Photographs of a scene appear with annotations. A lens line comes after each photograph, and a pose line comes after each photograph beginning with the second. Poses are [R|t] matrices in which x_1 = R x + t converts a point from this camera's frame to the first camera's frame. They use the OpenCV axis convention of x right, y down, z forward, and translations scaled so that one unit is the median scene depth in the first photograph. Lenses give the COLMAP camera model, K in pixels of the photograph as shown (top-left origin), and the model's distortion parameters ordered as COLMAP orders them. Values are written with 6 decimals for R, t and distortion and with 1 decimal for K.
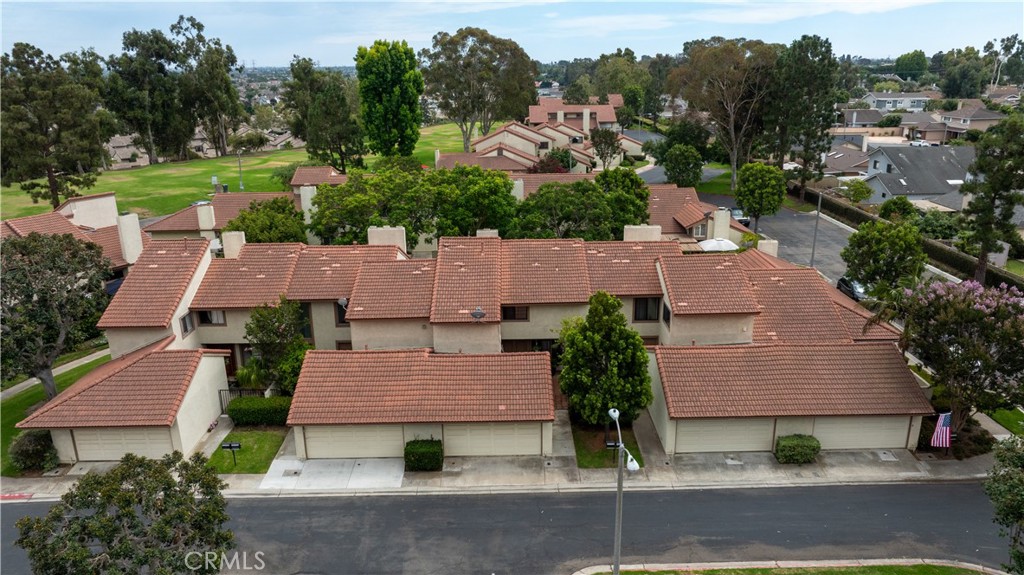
lens RADIAL K [[719.4, 0, 511.9], [0, 719.4, 287.5], [0, 0, 1]] dist [-0.046162, 0.050000]
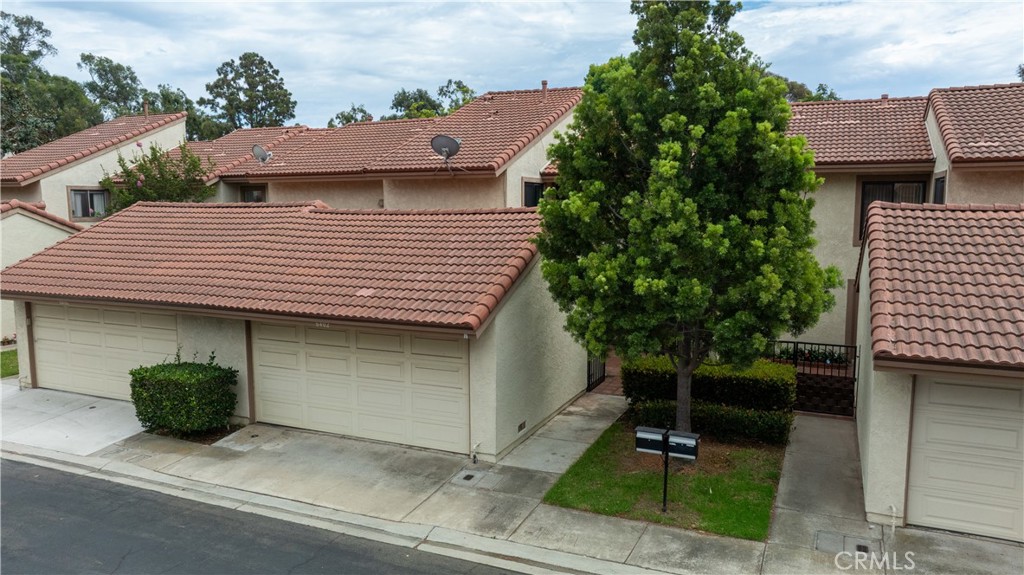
lens RADIAL K [[719.4, 0, 514.9], [0, 719.4, 291.9], [0, 0, 1]] dist [-0.046162, 0.050000]
pose [[0.910955, 0.060033, -0.408115, 0.154462], [-0.132215, 0.979650, -0.151014, 0.160605], [0.390744, 0.191525, 0.900354, 0.532996]]
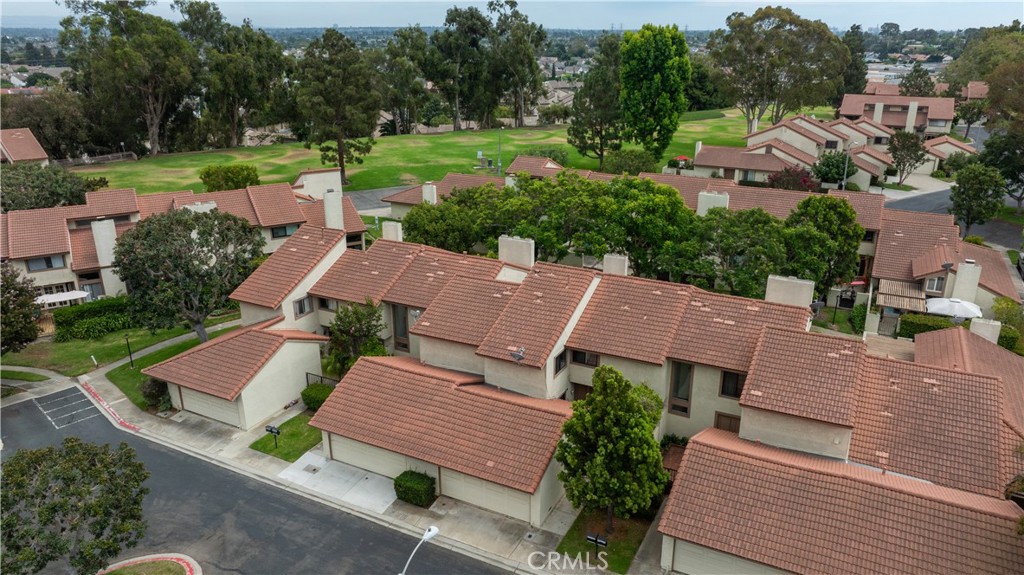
lens RADIAL K [[719.4, 0, 517.1], [0, 719.4, 284.7], [0, 0, 1]] dist [-0.046162, 0.050000]
pose [[0.886009, 0.165660, -0.433066, 0.292755], [-0.146808, 0.986172, 0.076885, -0.107895], [0.439814, -0.004543, 0.898077, 0.130477]]
